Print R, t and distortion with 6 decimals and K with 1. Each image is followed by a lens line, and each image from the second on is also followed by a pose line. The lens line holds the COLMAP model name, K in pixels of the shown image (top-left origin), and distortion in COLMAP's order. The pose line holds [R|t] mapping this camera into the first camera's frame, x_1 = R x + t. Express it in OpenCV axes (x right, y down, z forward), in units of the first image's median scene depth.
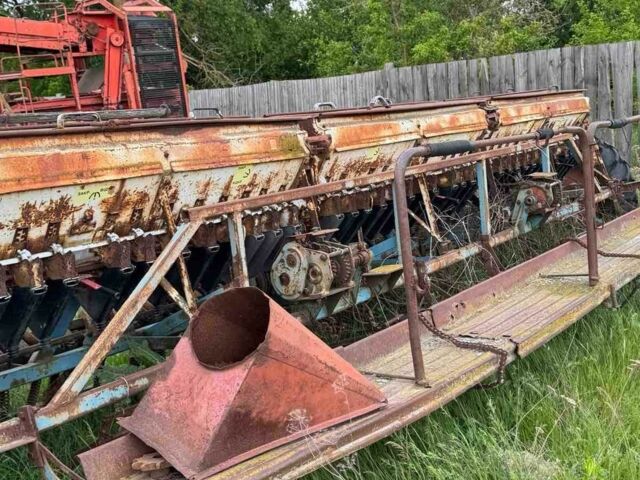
lens RADIAL K [[815.2, 0, 320.0], [0, 815.2, 240.0], [0, 0, 1]] dist [0.137180, -0.020067]
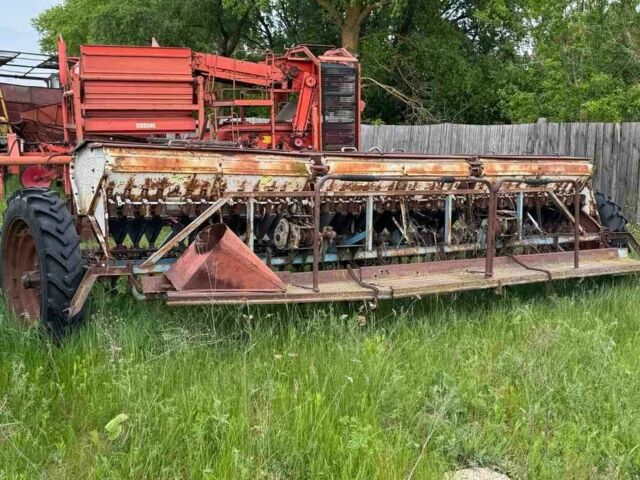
lens RADIAL K [[815.2, 0, 320.0], [0, 815.2, 240.0], [0, 0, 1]] dist [0.137180, -0.020067]
pose [[0.955492, 0.135947, -0.261826, 0.531044], [-0.145666, 0.989170, -0.017980, 0.071505], [0.256547, 0.055319, 0.964947, -0.776768]]
